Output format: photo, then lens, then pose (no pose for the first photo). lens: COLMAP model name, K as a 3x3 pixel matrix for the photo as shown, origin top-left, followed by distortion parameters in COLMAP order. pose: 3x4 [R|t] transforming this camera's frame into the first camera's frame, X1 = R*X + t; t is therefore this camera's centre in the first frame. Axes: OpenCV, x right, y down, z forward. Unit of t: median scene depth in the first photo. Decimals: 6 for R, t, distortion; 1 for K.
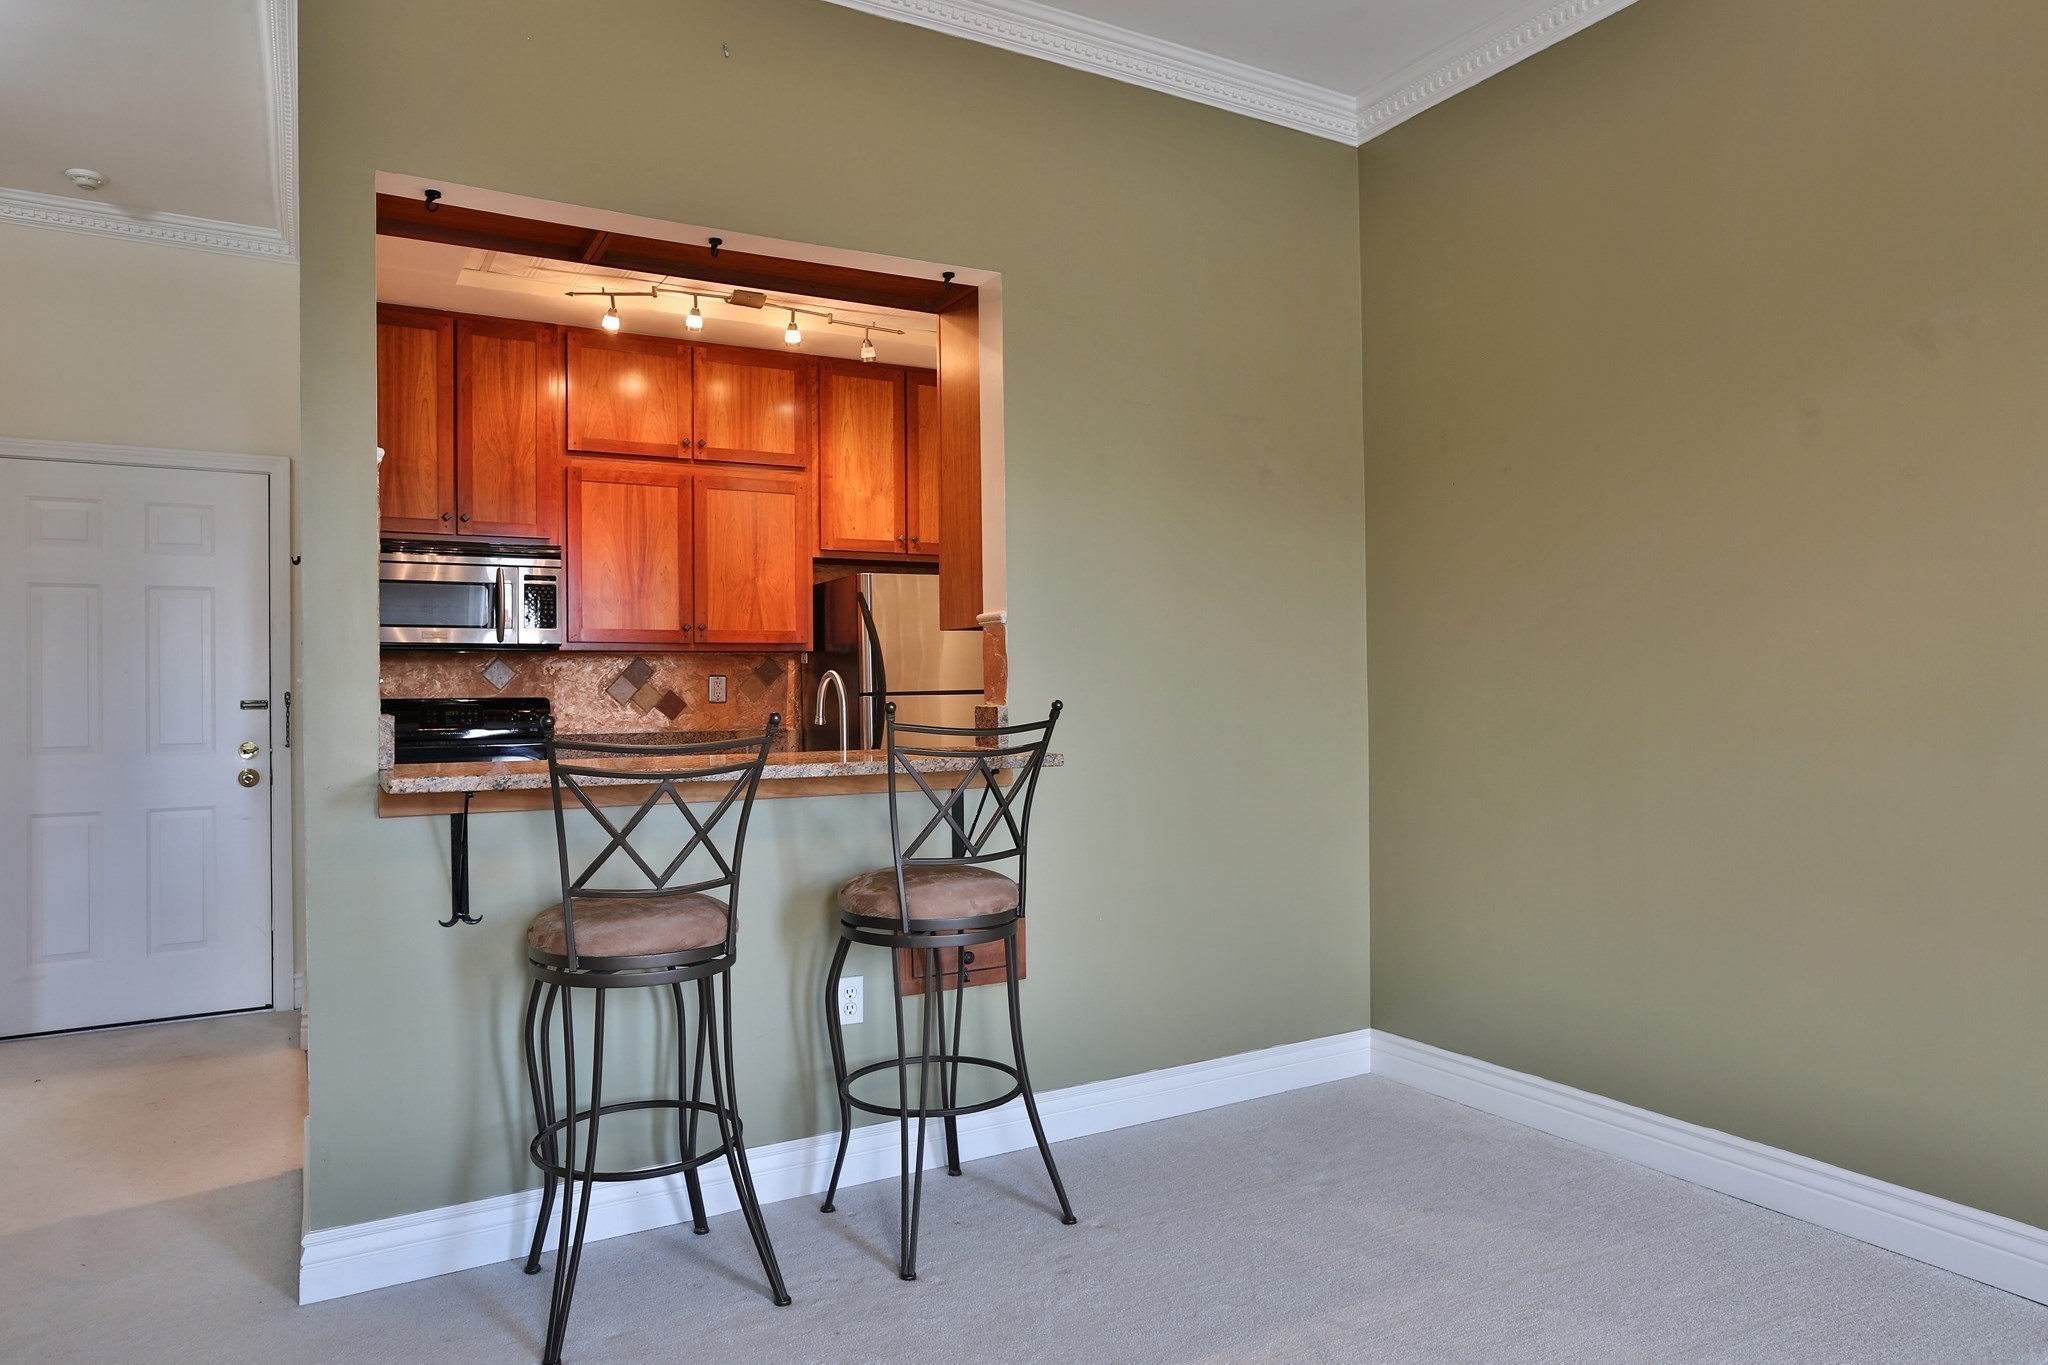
lens RADIAL K [[1272.4, 0, 1024.0], [0, 1272.4, 682.5], [0, 0, 1]] dist [-0.027743, -0.001495]
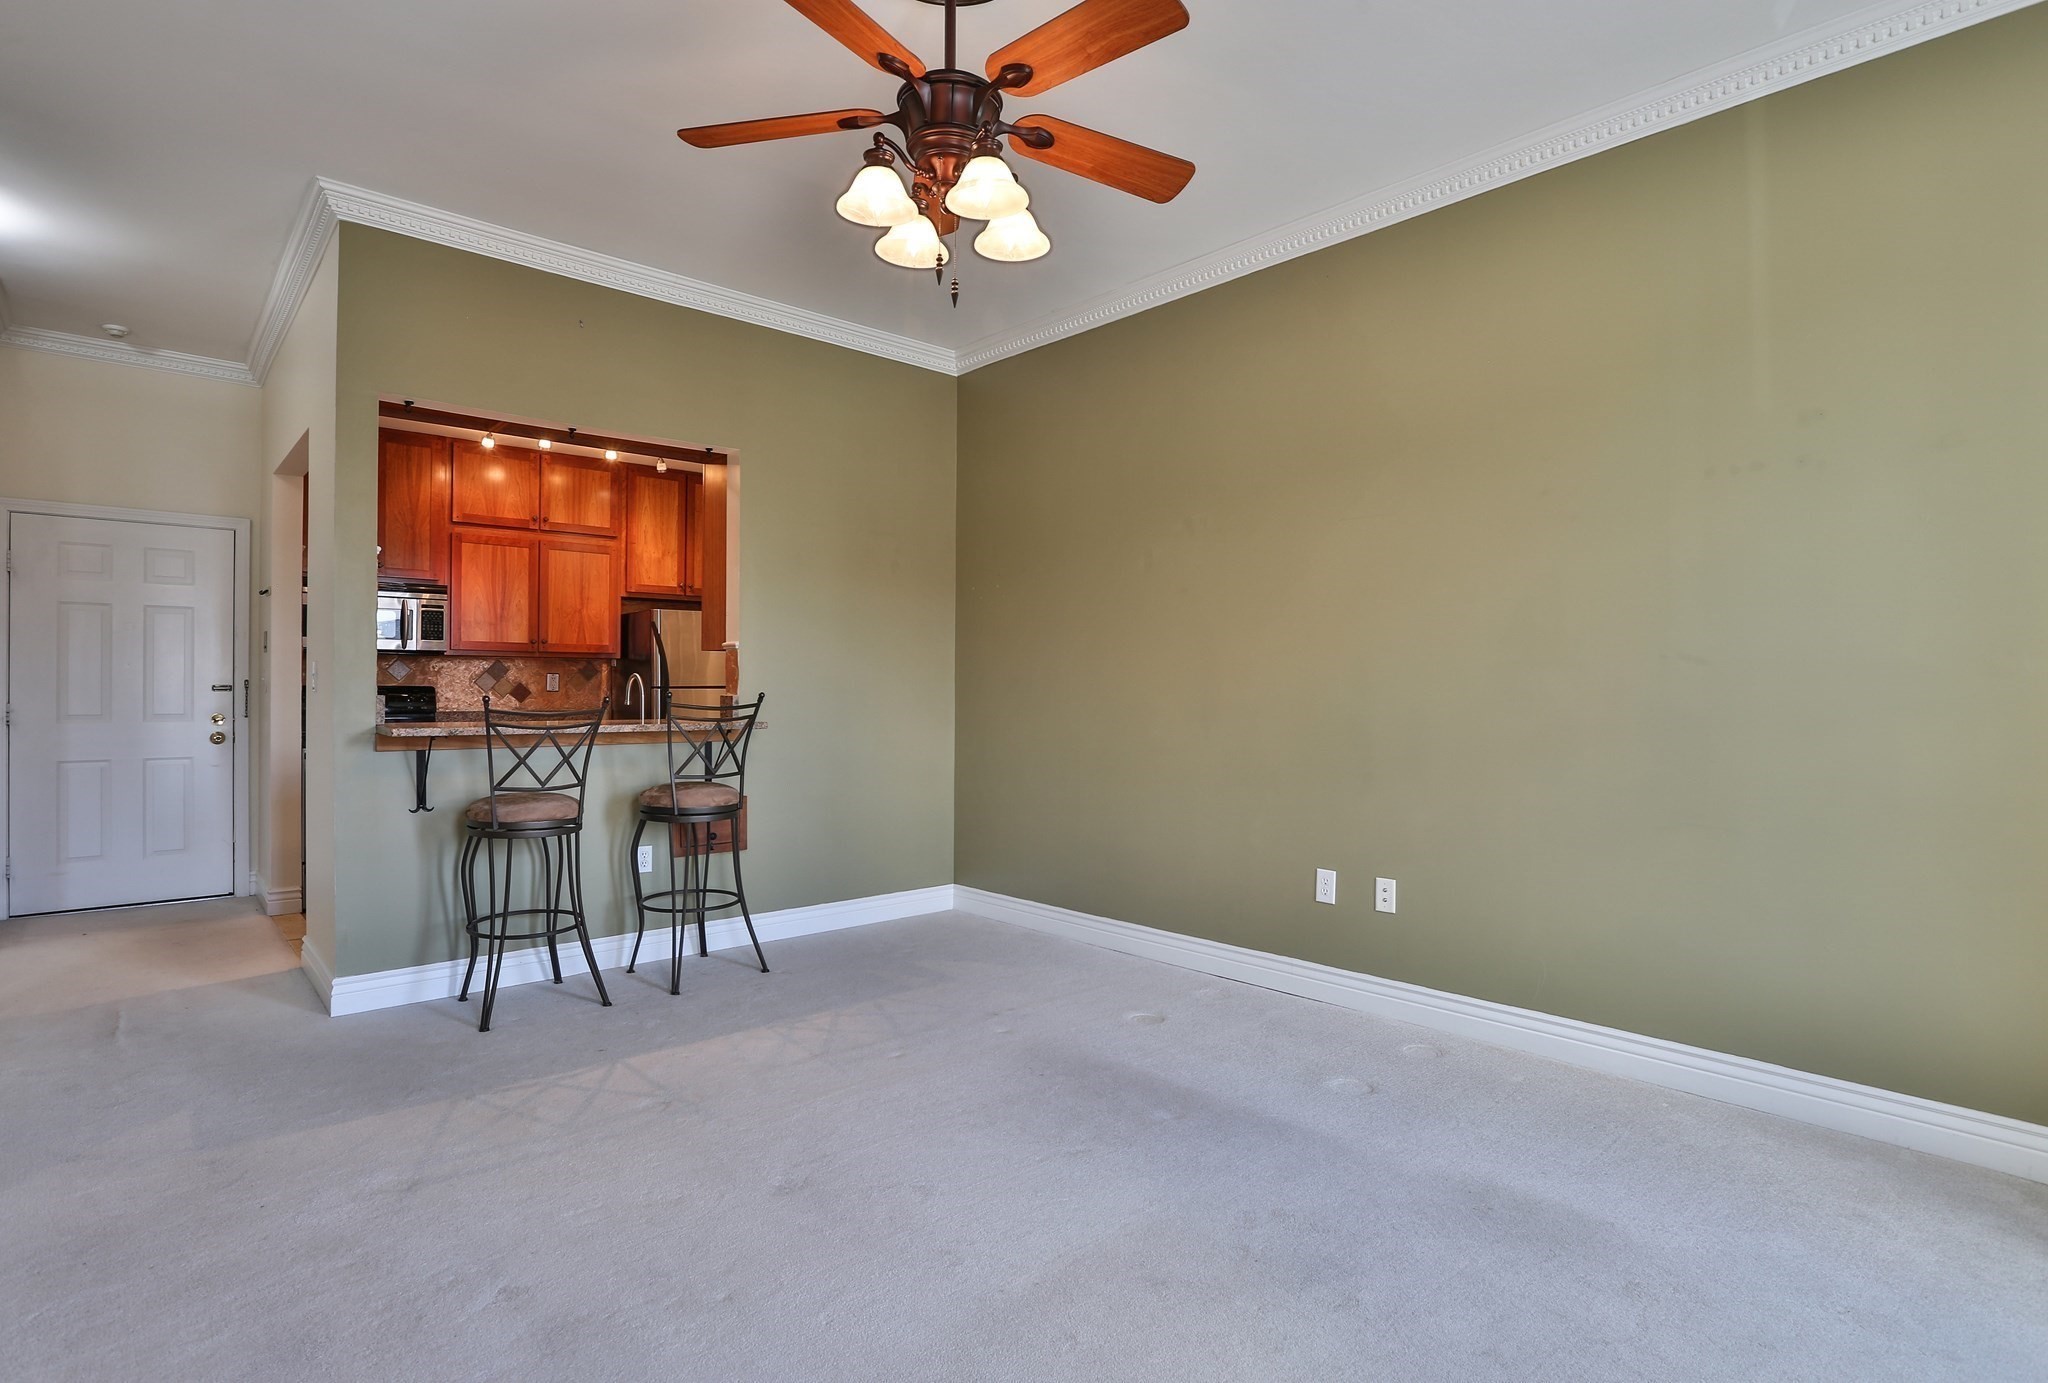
lens RADIAL K [[1017.5, 0, 988.2], [0, 1017.5, 691.8], [0, 0, 1]] dist [-0.034019, 0.001277]
pose [[0.981343, 0.015861, 0.191612, 0.055040], [-0.017778, 0.999808, 0.008291, -0.004565], [-0.191444, -0.011542, 0.981436, -0.442184]]
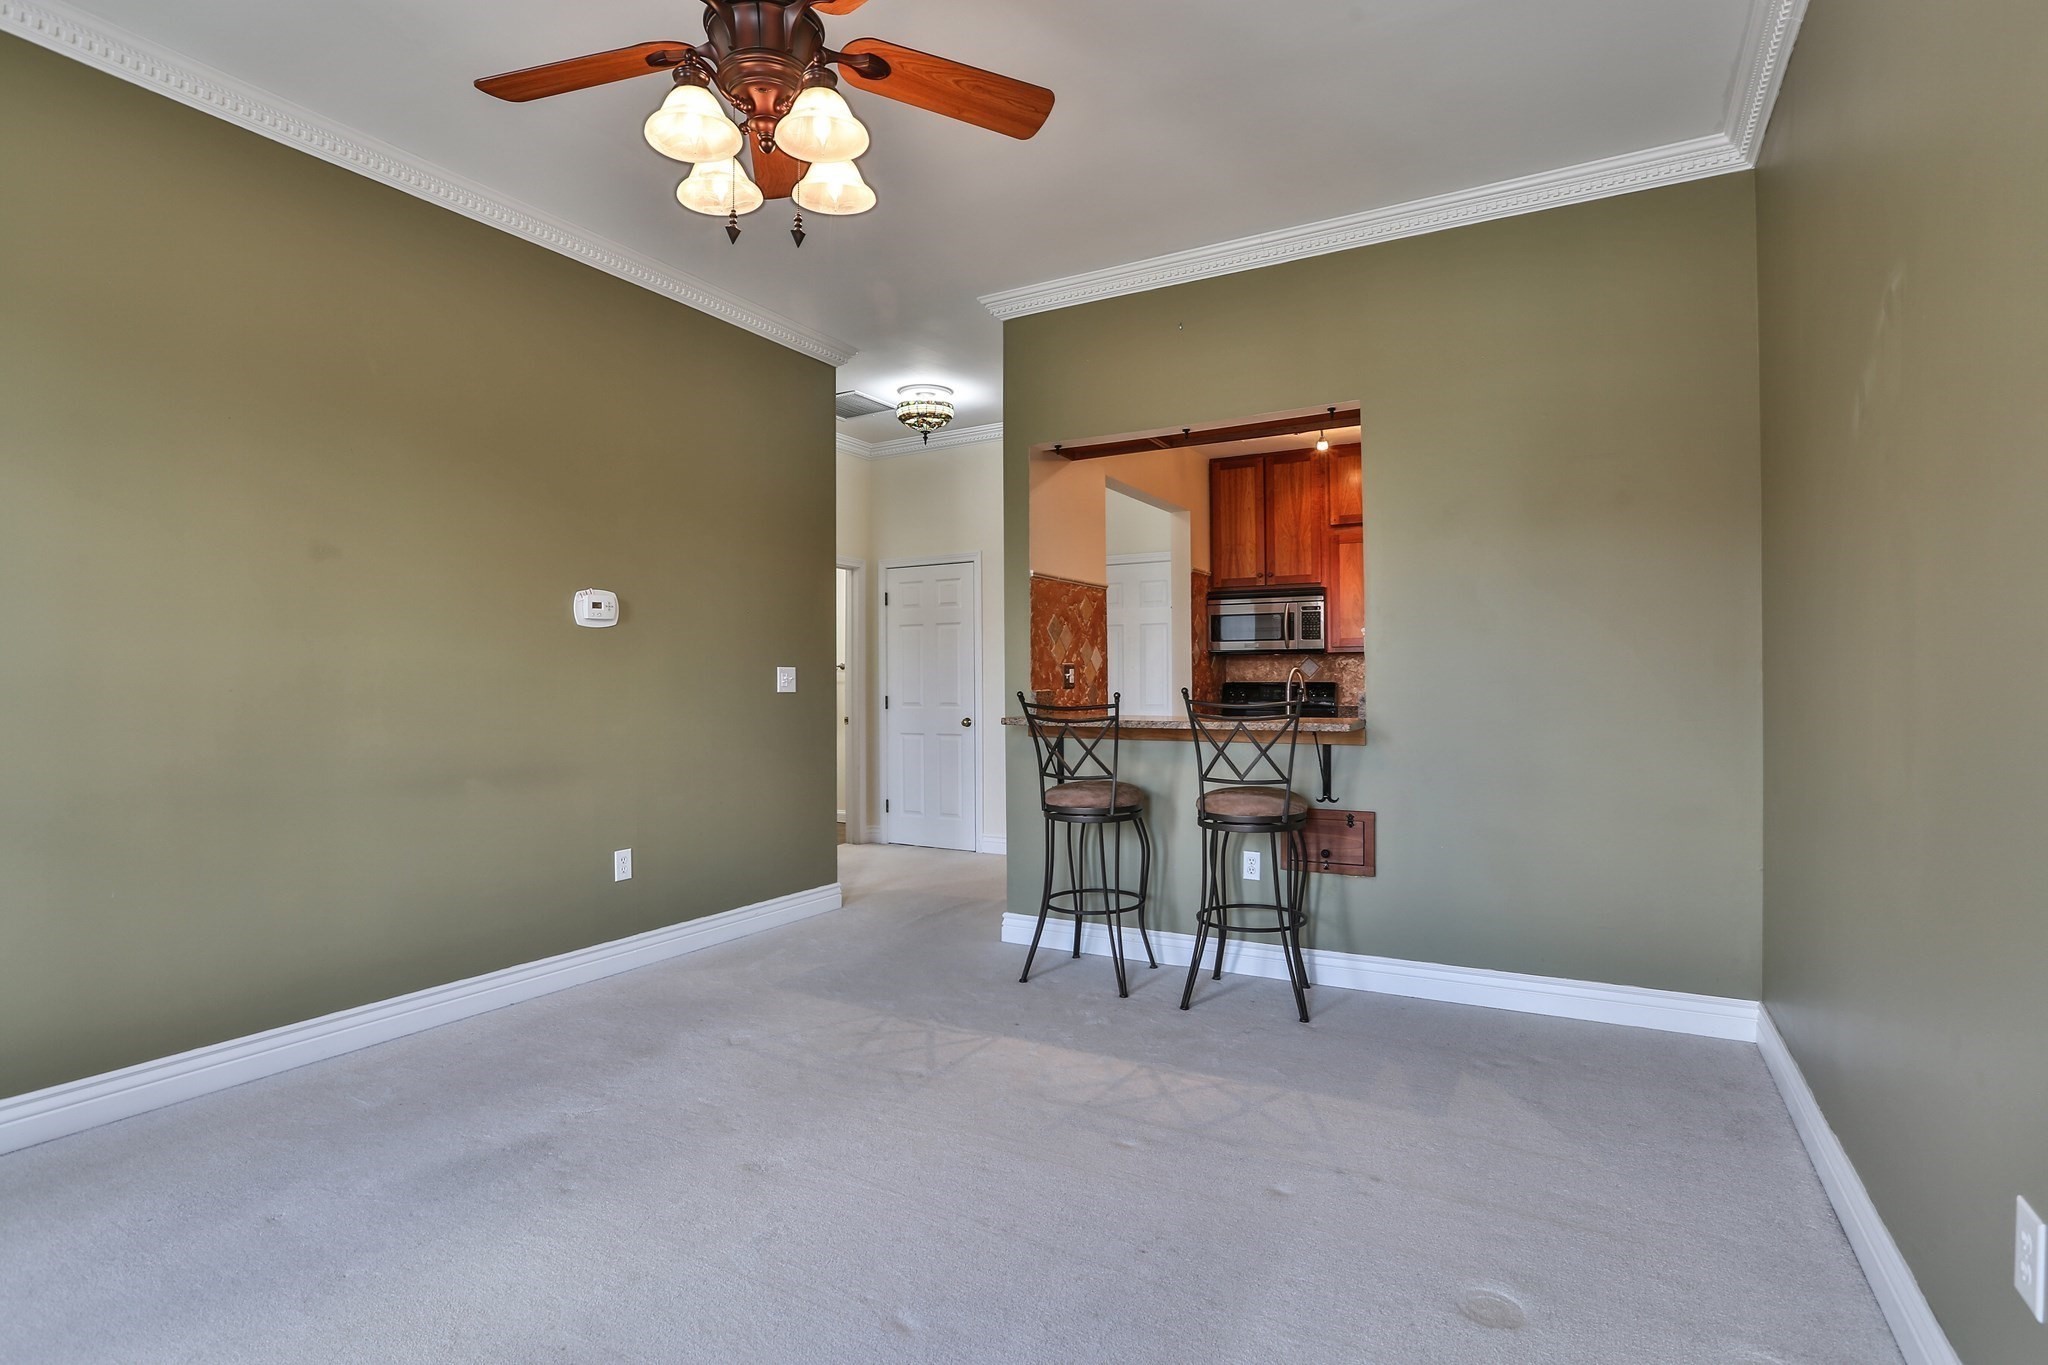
lens RADIAL K [[987.8, 0, 1024.0], [0, 987.8, 682.5], [0, 0, 1]] dist [-0.063985, 0.027519]
pose [[0.510192, 0.008465, -0.860019, 0.749902], [0.005297, 0.999902, 0.012984, -0.008734], [0.860044, -0.011180, 0.510097, 0.075418]]
